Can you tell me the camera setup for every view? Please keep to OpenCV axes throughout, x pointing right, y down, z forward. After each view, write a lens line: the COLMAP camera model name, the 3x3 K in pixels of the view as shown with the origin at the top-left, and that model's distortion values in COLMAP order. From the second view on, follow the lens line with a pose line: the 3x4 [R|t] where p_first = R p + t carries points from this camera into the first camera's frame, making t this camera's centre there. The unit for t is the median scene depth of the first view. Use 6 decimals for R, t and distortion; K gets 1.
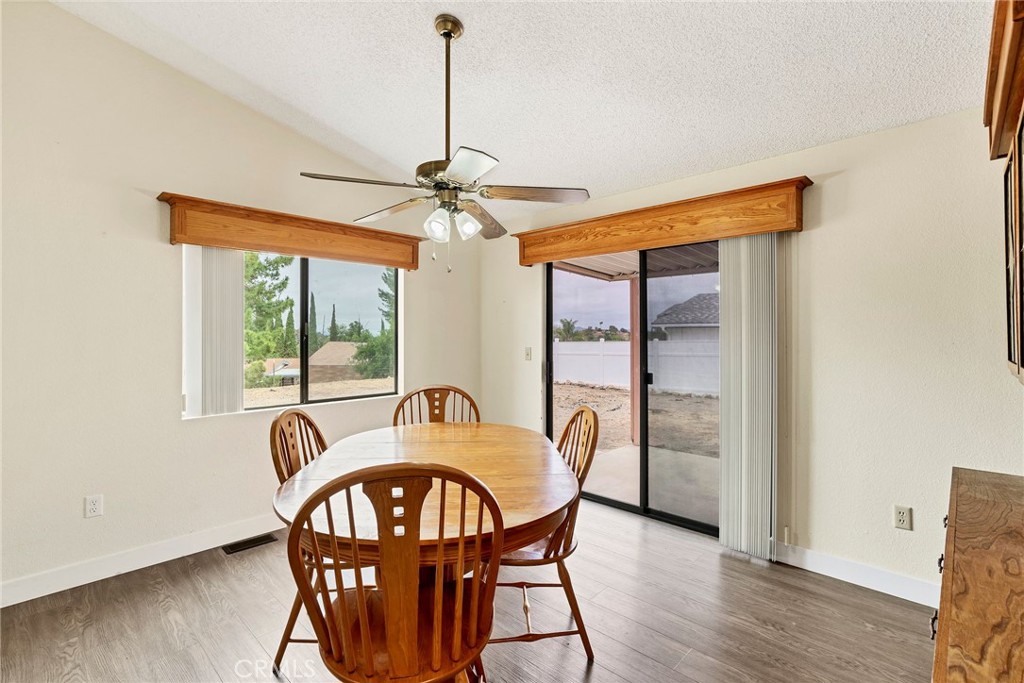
lens RADIAL K [[468.3, 0, 509.9], [0, 468.3, 334.0], [0, 0, 1]] dist [0.002700, 0.000536]
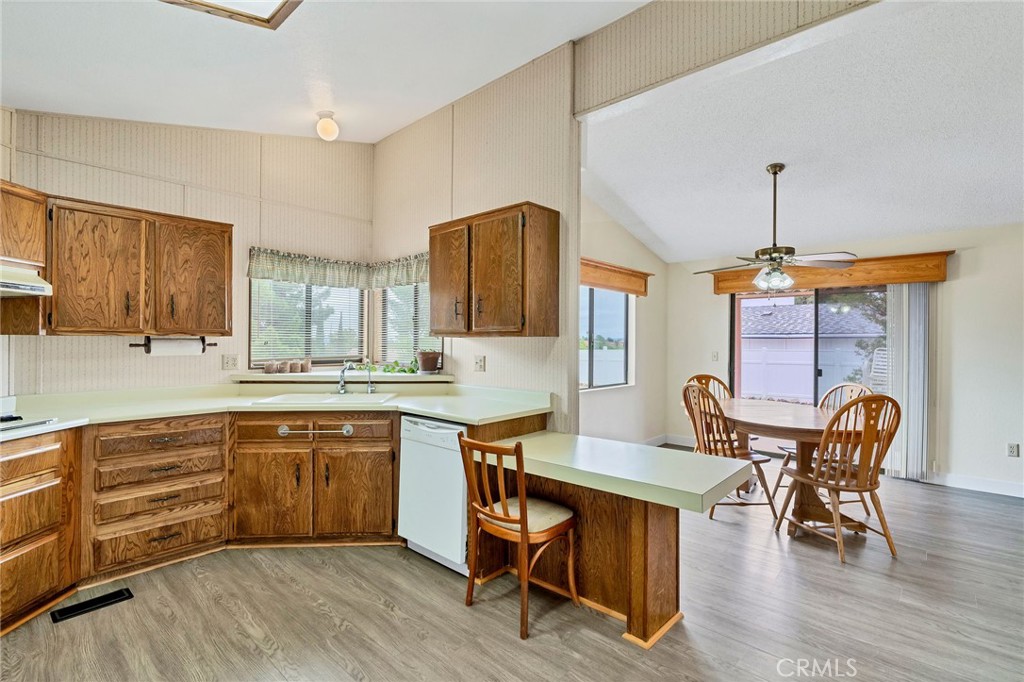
lens RADIAL K [[468.3, 0, 514.3], [0, 468.3, 346.0], [0, 0, 1]] dist [0.002700, 0.000536]
pose [[0.999344, 0.011051, 0.034481, -0.899614], [-0.011338, 0.999903, 0.008145, 0.009370], [-0.034388, -0.008530, 0.999372, -0.566280]]
